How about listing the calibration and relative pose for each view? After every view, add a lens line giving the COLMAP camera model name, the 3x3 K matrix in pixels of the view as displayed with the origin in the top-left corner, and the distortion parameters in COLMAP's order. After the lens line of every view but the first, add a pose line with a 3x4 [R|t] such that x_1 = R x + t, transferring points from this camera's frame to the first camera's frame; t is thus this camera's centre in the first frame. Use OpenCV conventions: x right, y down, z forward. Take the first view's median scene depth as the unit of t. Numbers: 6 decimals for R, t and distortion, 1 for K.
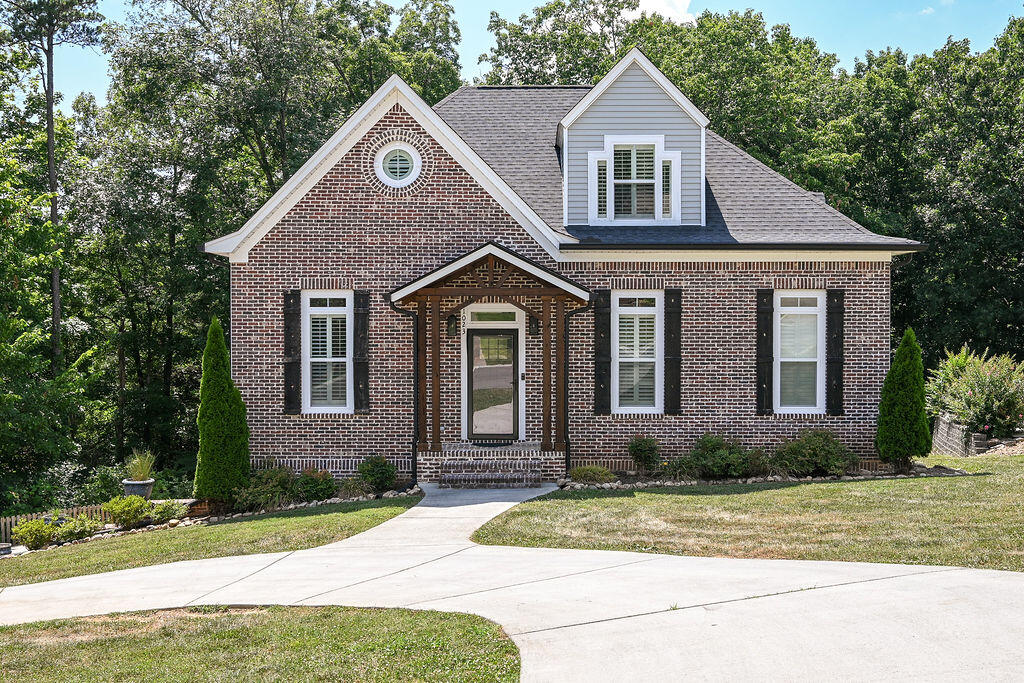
lens RADIAL K [[1014.2, 0, 512.5], [0, 1014.2, 344.9], [0, 0, 1]] dist [-0.006863, 0.000000]
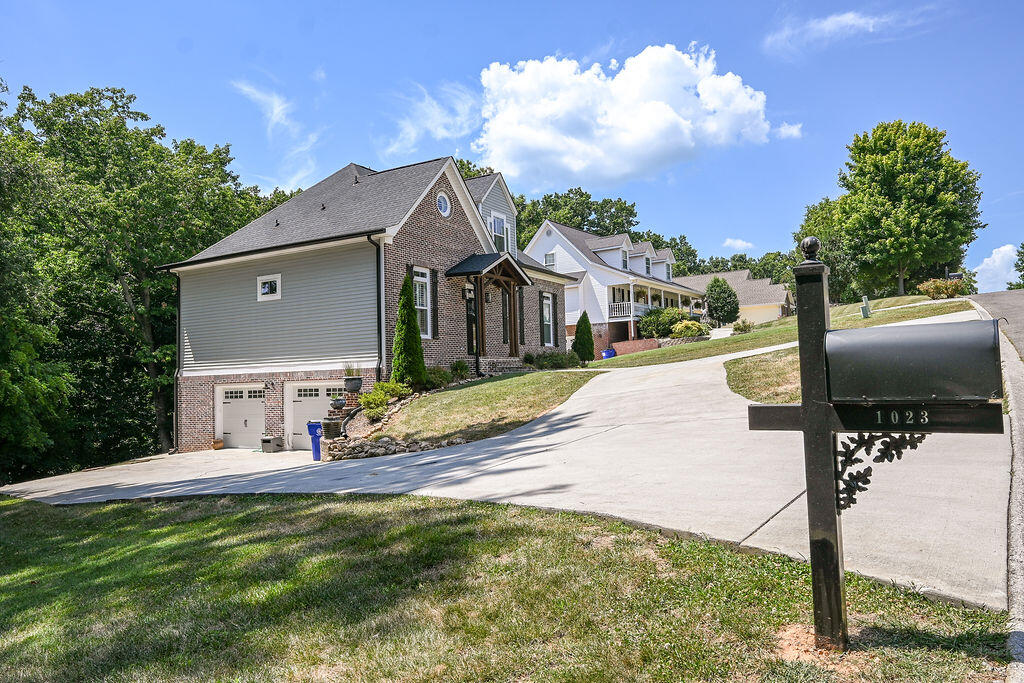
lens RADIAL K [[695.4, 0, 509.4], [0, 695.4, 340.1], [0, 0, 1]] dist [-0.006682, 0.002119]
pose [[0.496675, 0.036392, 0.867174, -1.118004], [0.051949, 0.996083, -0.071555, 0.160629], [-0.866381, 0.080589, 0.492839, 0.294492]]
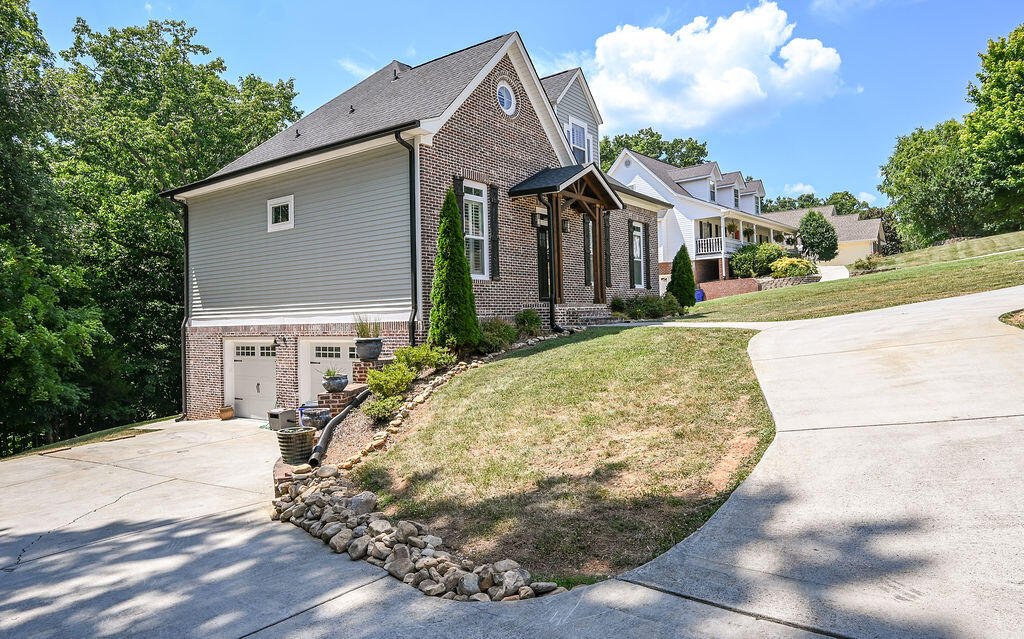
lens RADIAL K [[620.0, 0, 513.2], [0, 620.0, 299.4], [0, 0, 1]] dist [-0.009449, 0.001948]
pose [[0.582952, 0.008601, 0.812461, -0.767409], [0.046983, 0.997914, -0.044275, 0.126345], [-0.811147, 0.063982, 0.581332, 0.521501]]
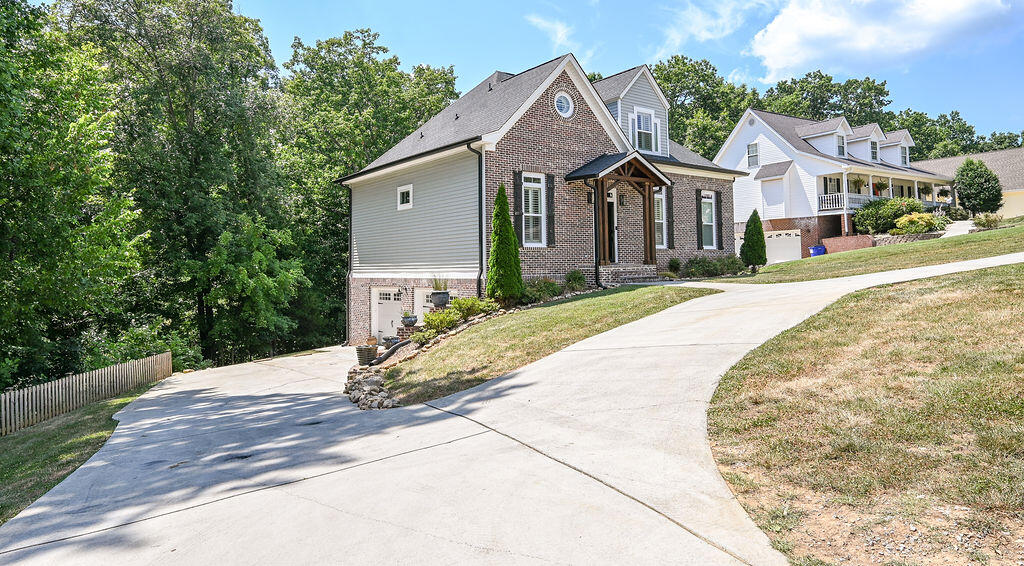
lens RADIAL K [[619.0, 0, 512.3], [0, 619.0, 230.2], [0, 0, 1]] dist [-0.005986, 0.004367]
pose [[0.793754, 0.025867, 0.607688, -0.812345], [0.029193, 0.996324, -0.080540, 0.118809], [-0.607538, 0.081669, 0.790081, 0.229399]]
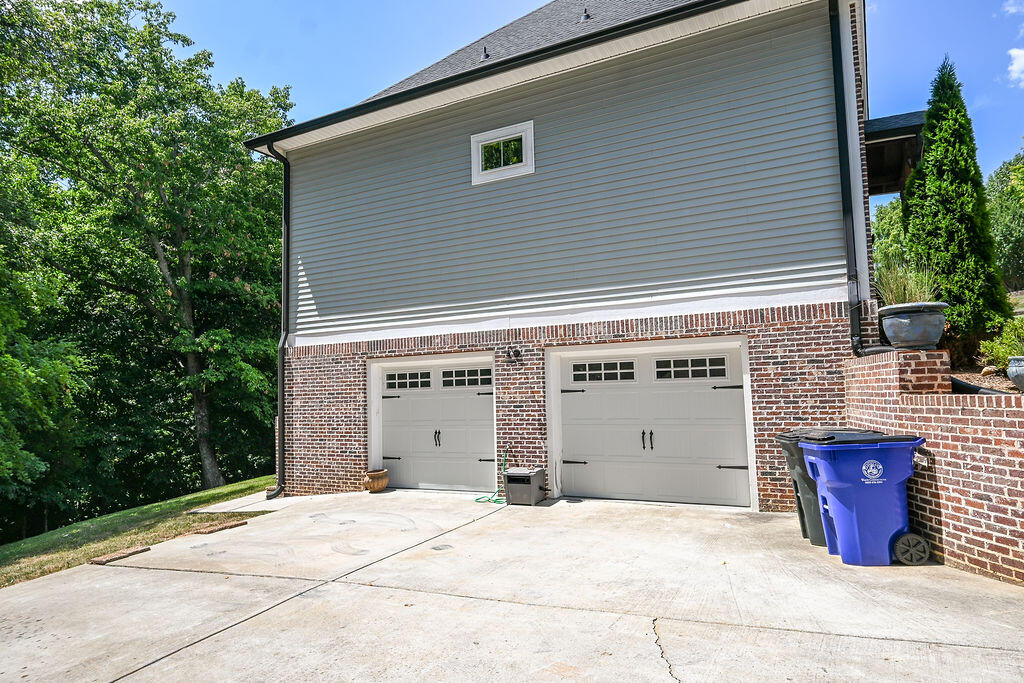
lens RADIAL K [[624.4, 0, 513.7], [0, 624.4, 344.7], [0, 0, 1]] dist [-0.004568, -0.001699]
pose [[0.464901, 0.059560, 0.883357, -0.722206], [0.048467, 0.994526, -0.092564, 0.167882], [-0.884035, 0.085847, 0.459469, 1.016799]]
